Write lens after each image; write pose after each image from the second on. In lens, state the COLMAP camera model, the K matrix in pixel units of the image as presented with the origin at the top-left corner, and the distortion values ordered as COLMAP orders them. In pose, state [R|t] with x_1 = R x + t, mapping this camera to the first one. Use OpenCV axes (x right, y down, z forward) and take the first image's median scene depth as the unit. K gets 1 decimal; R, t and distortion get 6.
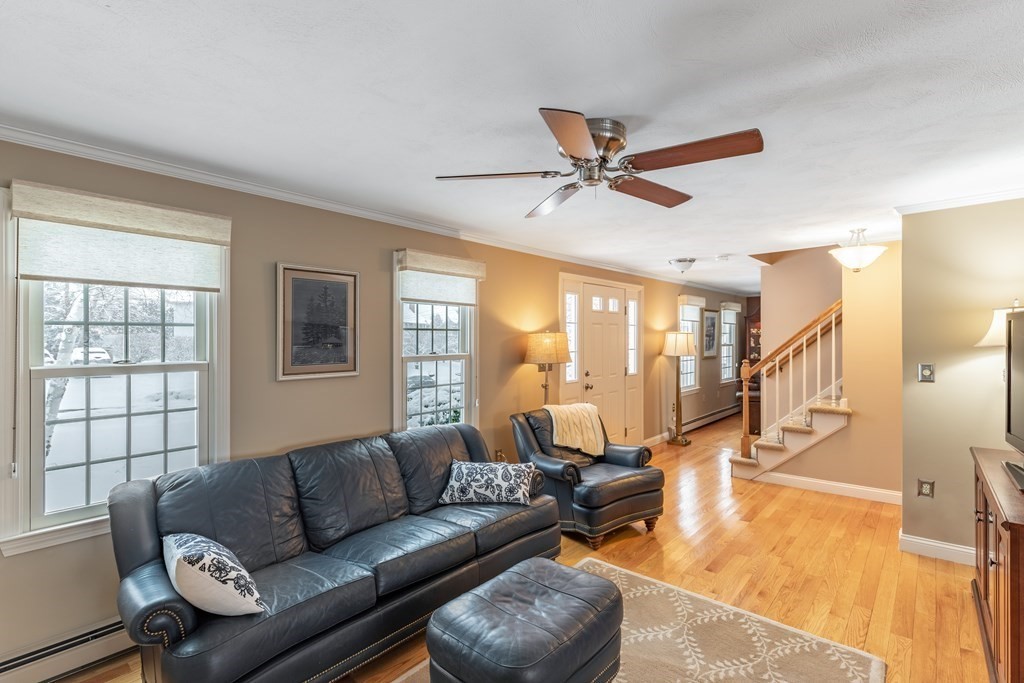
lens RADIAL K [[487.5, 0, 512.0], [0, 487.5, 341.5], [0, 0, 1]] dist [-0.000558, -0.000194]
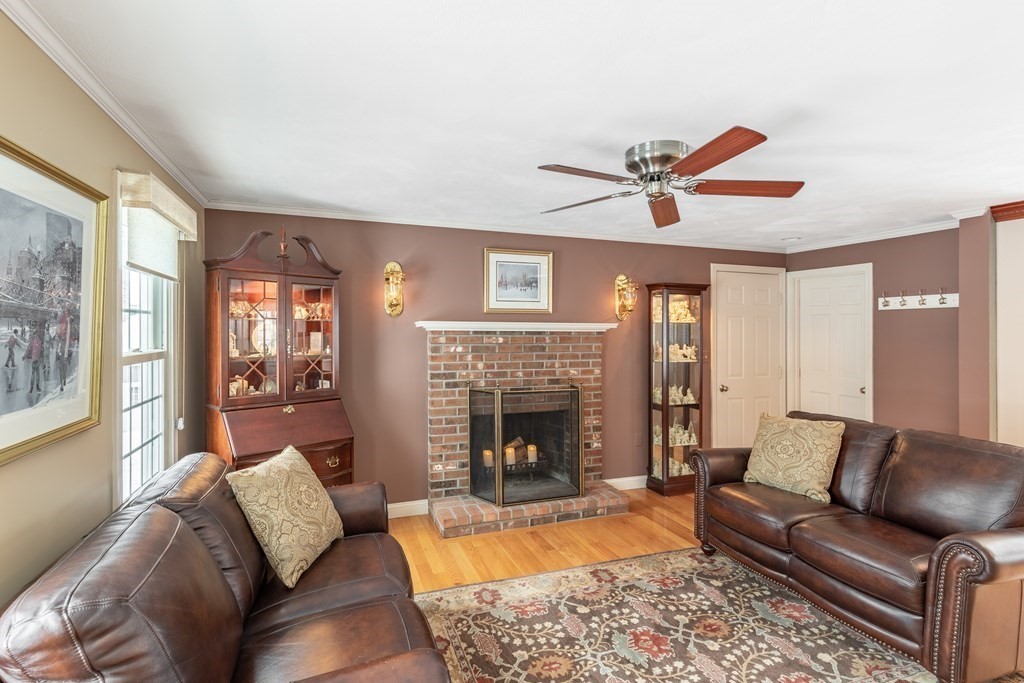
lens RADIAL K [[487.5, 0, 512.0], [0, 487.5, 341.5], [0, 0, 1]] dist [-0.000558, -0.000194]
pose [[0.476975, 0.000183, 0.878917, 0.303051], [0.006999, 0.999967, -0.004007, 0.002750], [-0.878889, 0.008063, 0.476958, 0.695828]]
